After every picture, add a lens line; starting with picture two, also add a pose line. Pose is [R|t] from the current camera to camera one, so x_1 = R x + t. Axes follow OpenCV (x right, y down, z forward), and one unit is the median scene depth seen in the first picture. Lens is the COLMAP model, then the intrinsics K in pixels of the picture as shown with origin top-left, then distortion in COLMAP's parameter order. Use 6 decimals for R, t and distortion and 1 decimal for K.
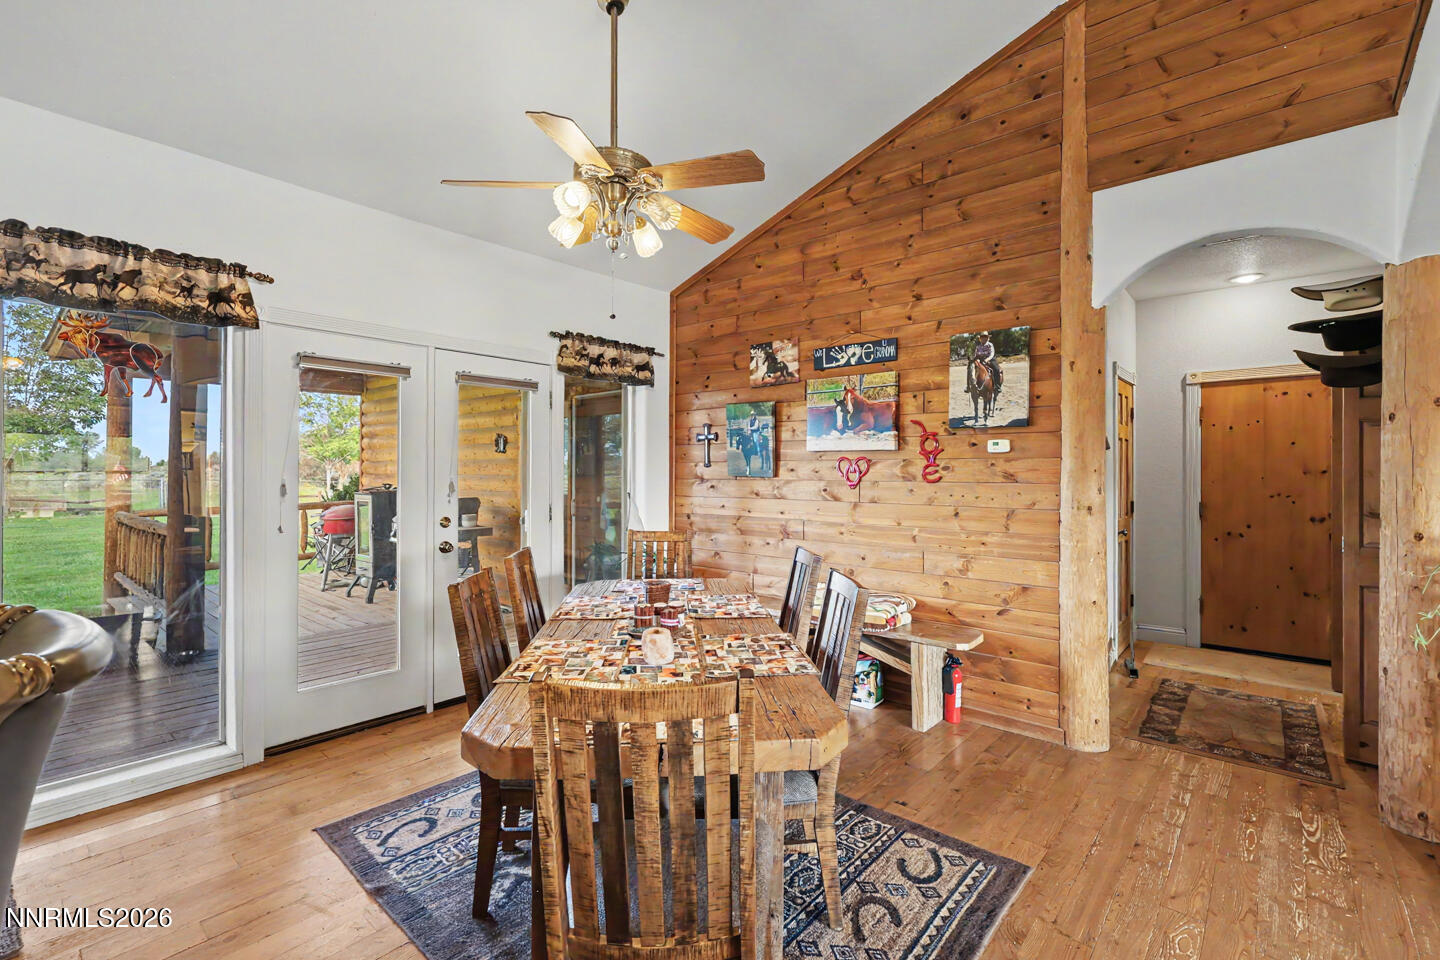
lens RADIAL K [[640.8, 0, 721.7], [0, 640.8, 467.7], [0, 0, 1]] dist [-0.002351, 0.000351]
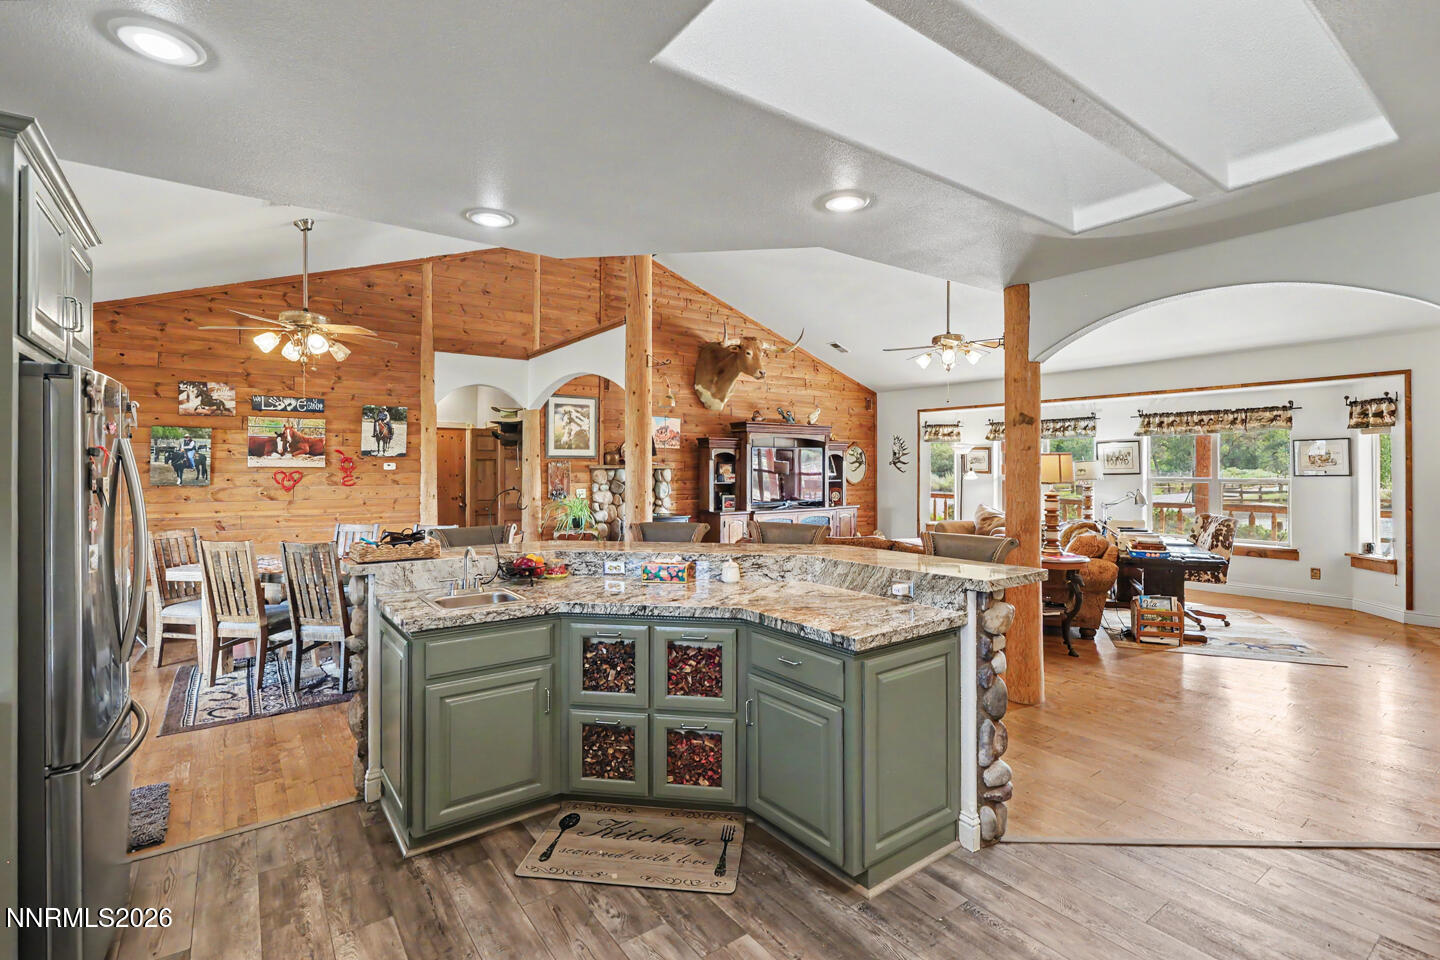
lens RADIAL K [[660.6, 0, 717.6], [0, 660.6, 467.9], [0, 0, 1]] dist [-0.002781, -0.000018]
pose [[0.217538, -0.001457, 0.976051, -1.192346], [-0.005573, 0.999981, 0.002735, -0.036636], [-0.976036, -0.006035, 0.217526, -0.369842]]
